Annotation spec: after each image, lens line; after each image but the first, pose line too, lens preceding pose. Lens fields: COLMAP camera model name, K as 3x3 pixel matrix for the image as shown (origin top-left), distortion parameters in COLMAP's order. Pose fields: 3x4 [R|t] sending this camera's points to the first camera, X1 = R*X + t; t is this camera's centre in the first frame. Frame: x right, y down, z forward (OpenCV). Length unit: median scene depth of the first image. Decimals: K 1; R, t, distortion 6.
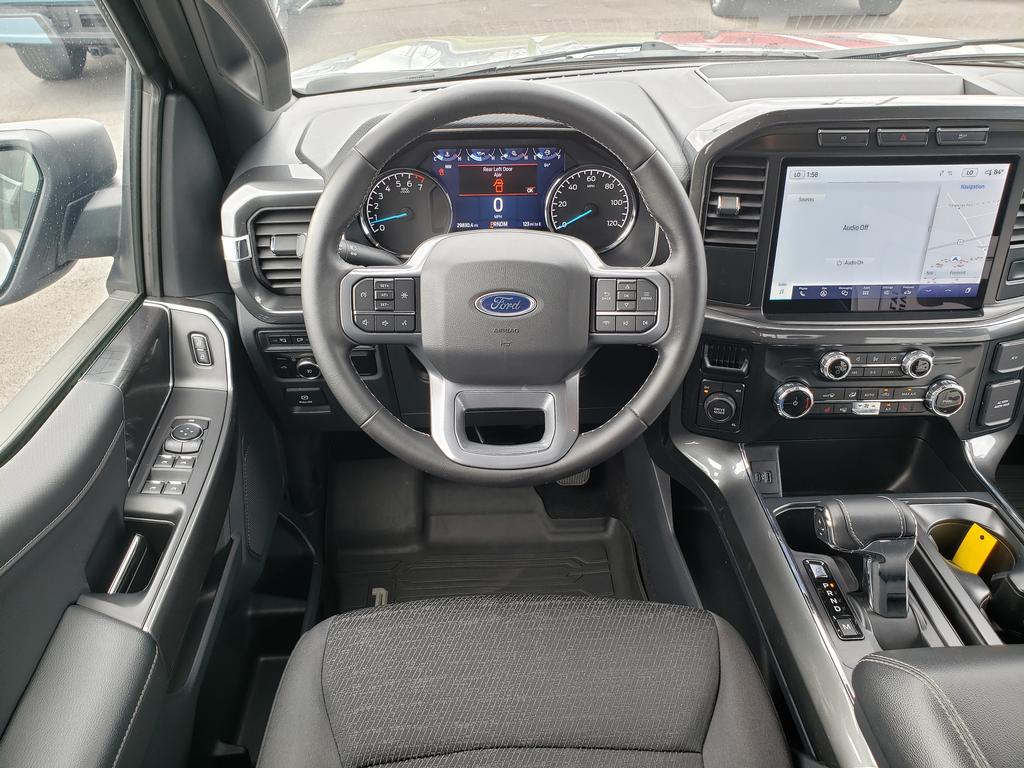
lens RADIAL K [[821.4, 0, 515.7], [0, 821.4, 381.7], [0, 0, 1]] dist [0.044994, -0.038040]
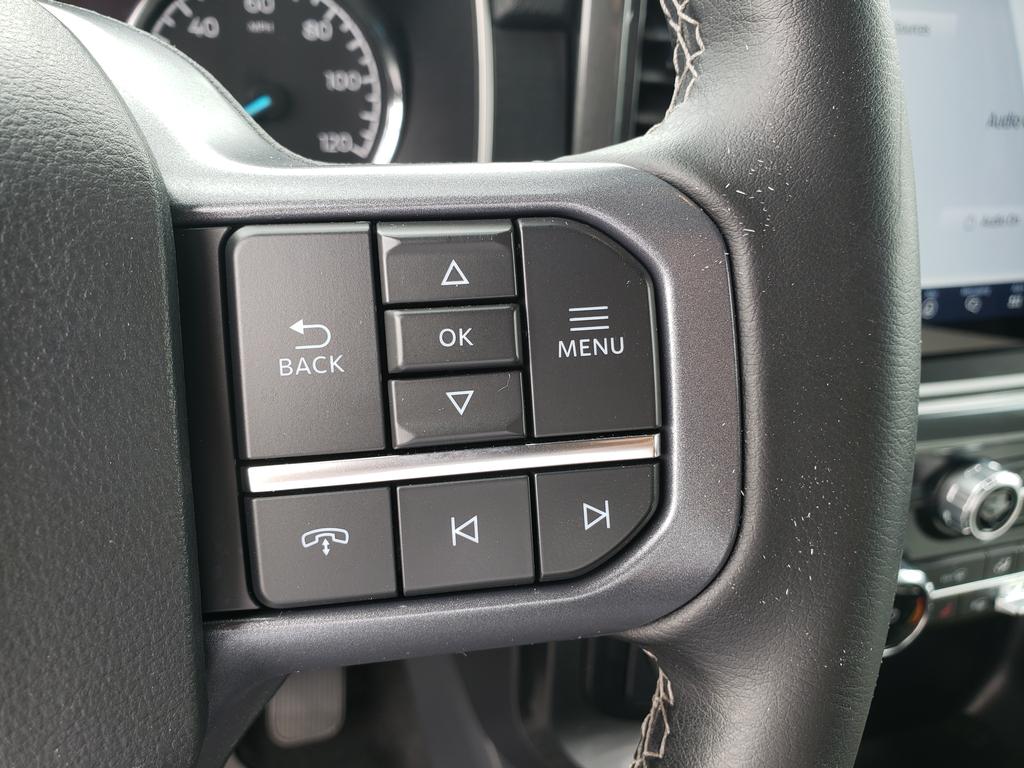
lens RADIAL K [[821.4, 0, 510.8], [0, 821.4, 378.5], [0, 0, 1]] dist [0.044994, -0.038040]
pose [[0.952814, -0.076862, 0.293663, 0.083571], [0.097034, 0.993775, -0.054728, -0.072899], [-0.287628, 0.080641, 0.954341, 0.705357]]
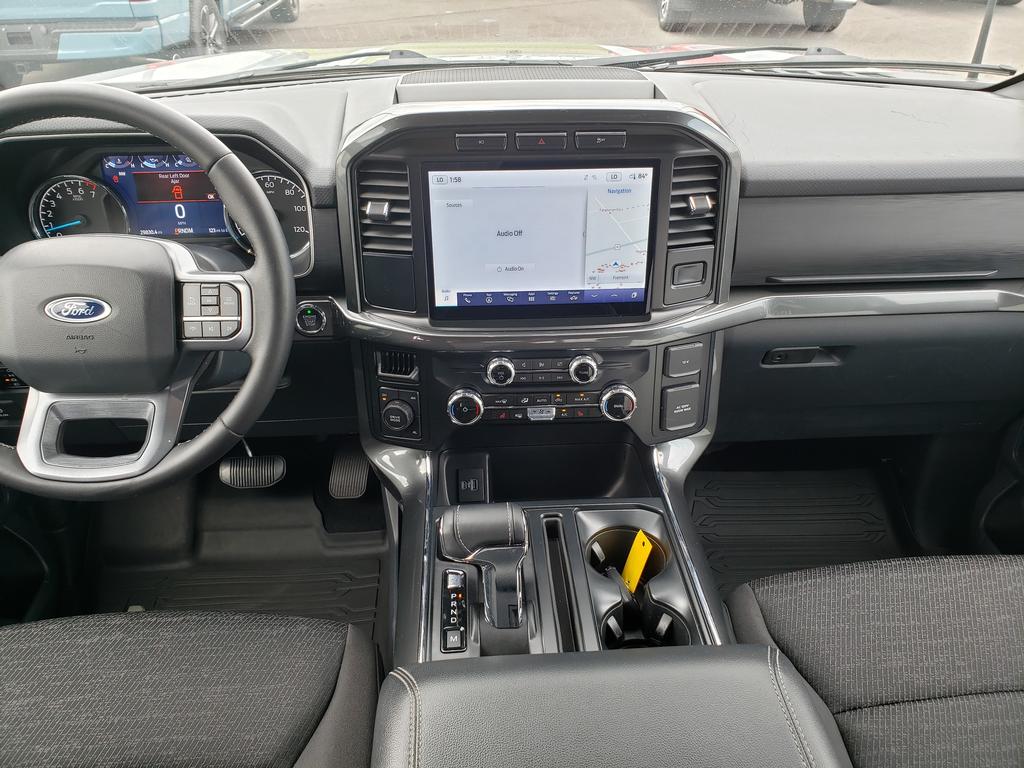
lens RADIAL K [[821.4, 0, 522.3], [0, 821.4, 378.4], [0, 0, 1]] dist [0.044994, -0.038040]
pose [[0.999920, -0.010653, 0.006761, 0.405296], [0.010798, 0.999707, -0.021681, 0.010072], [-0.006528, 0.021753, 0.999742, 0.015707]]
